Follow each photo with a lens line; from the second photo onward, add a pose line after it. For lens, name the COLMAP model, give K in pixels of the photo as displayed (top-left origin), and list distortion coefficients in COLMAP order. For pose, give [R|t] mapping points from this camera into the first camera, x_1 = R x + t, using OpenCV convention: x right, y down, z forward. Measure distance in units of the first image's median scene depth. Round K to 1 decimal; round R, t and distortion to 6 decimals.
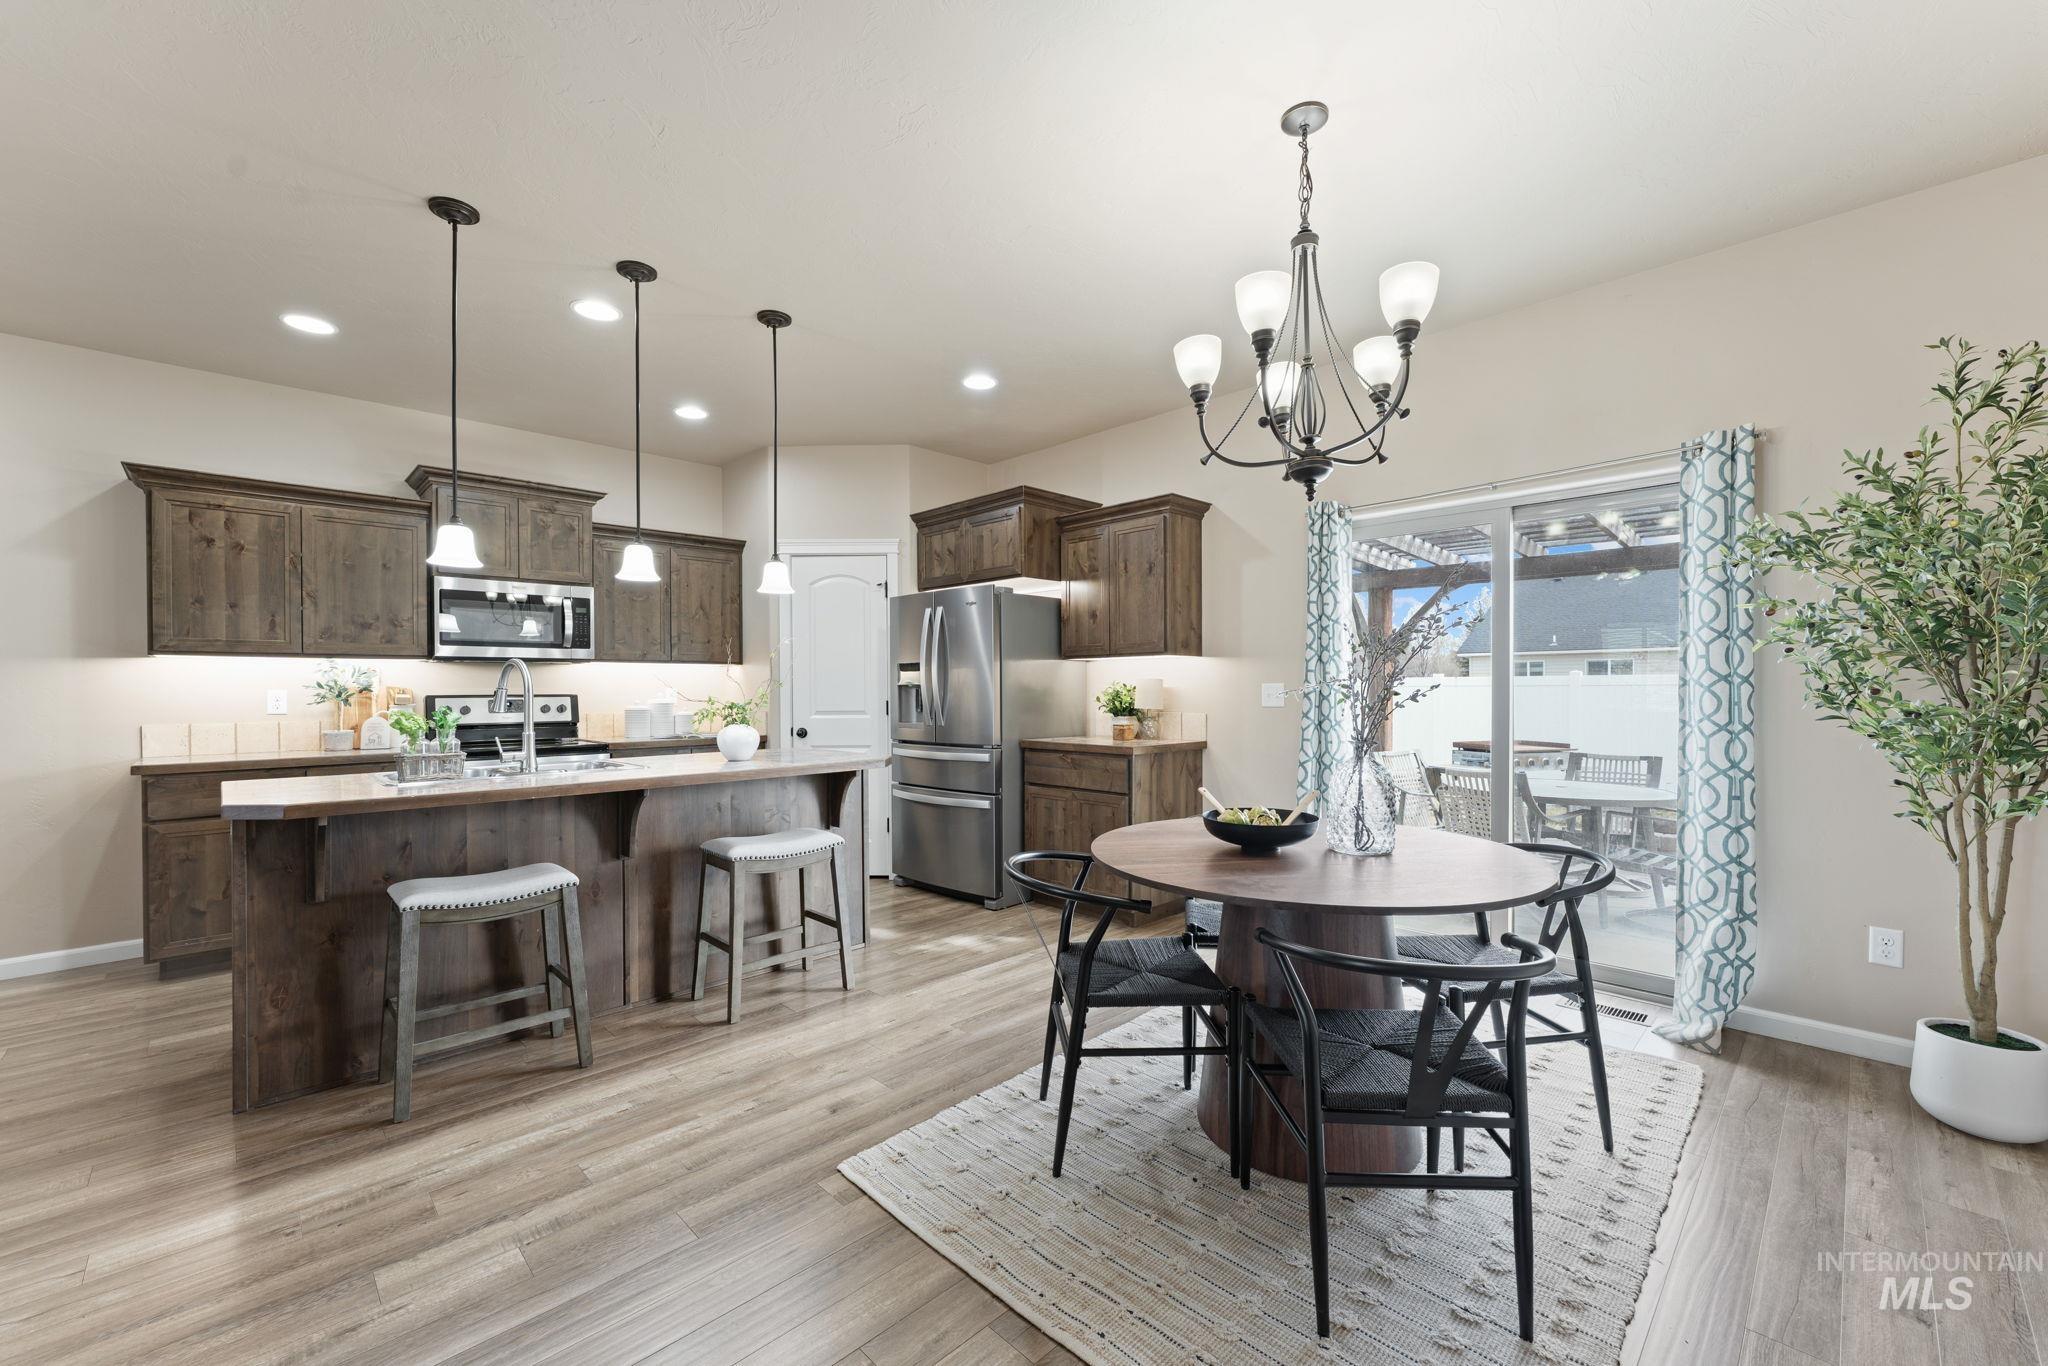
lens RADIAL K [[818.4, 0, 1024.4], [0, 818.4, 685.8], [0, 0, 1]] dist [0.000140, -0.000439]
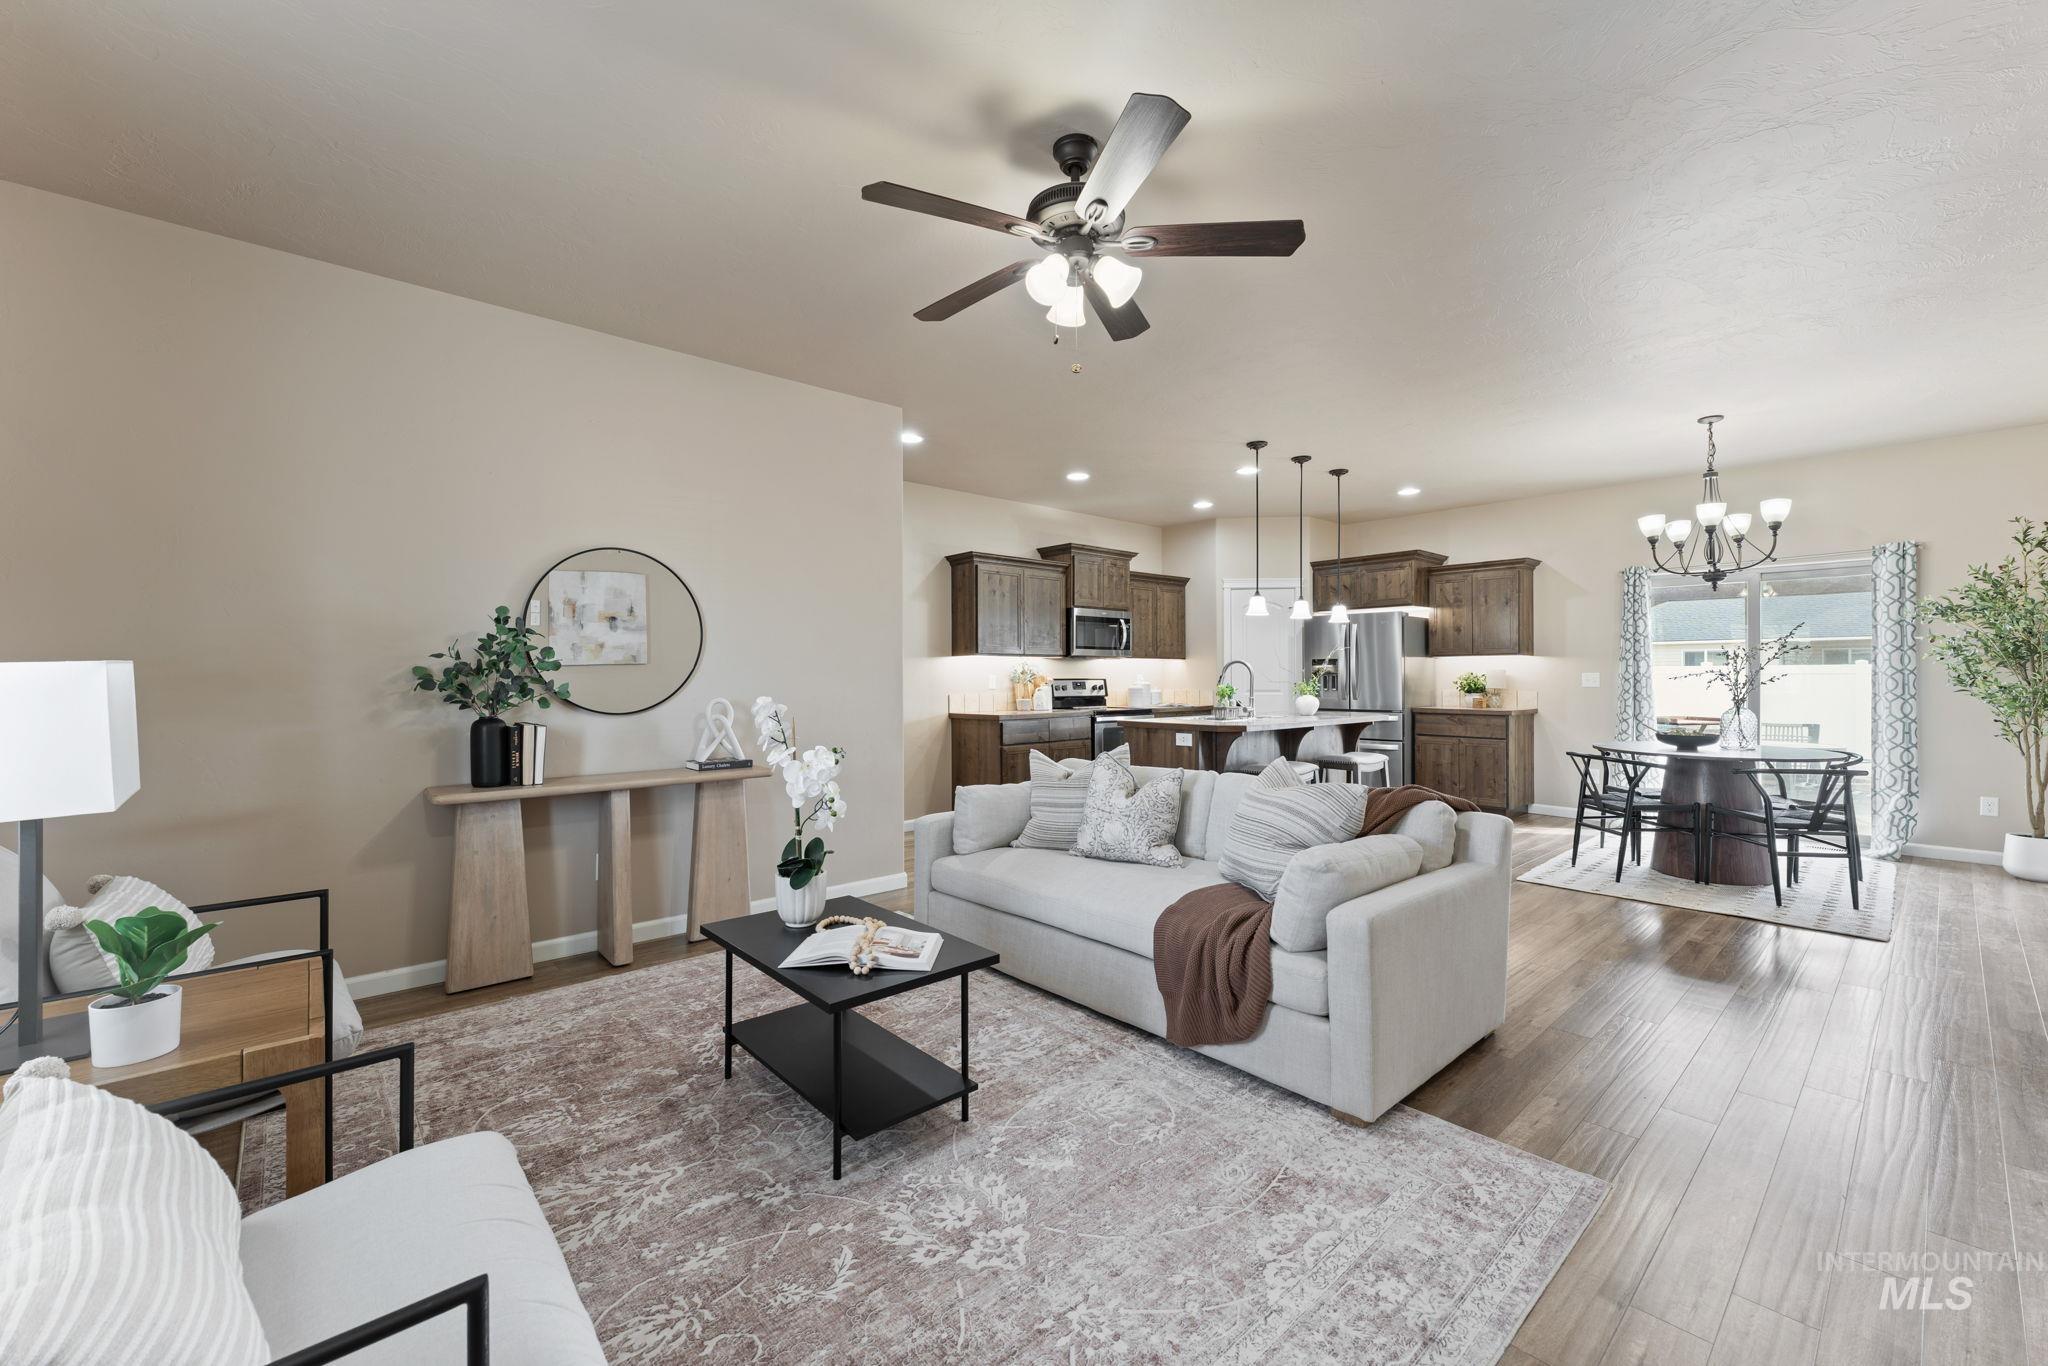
lens RADIAL K [[821.6, 0, 1014.9], [0, 821.6, 667.8], [0, 0, 1]] dist [0.000019, -0.000004]
pose [[0.998622, 0.002254, -0.052432, -0.850661], [-0.002584, 0.999977, -0.006240, 0.000269], [0.052417, 0.006367, 0.998605, -0.788808]]
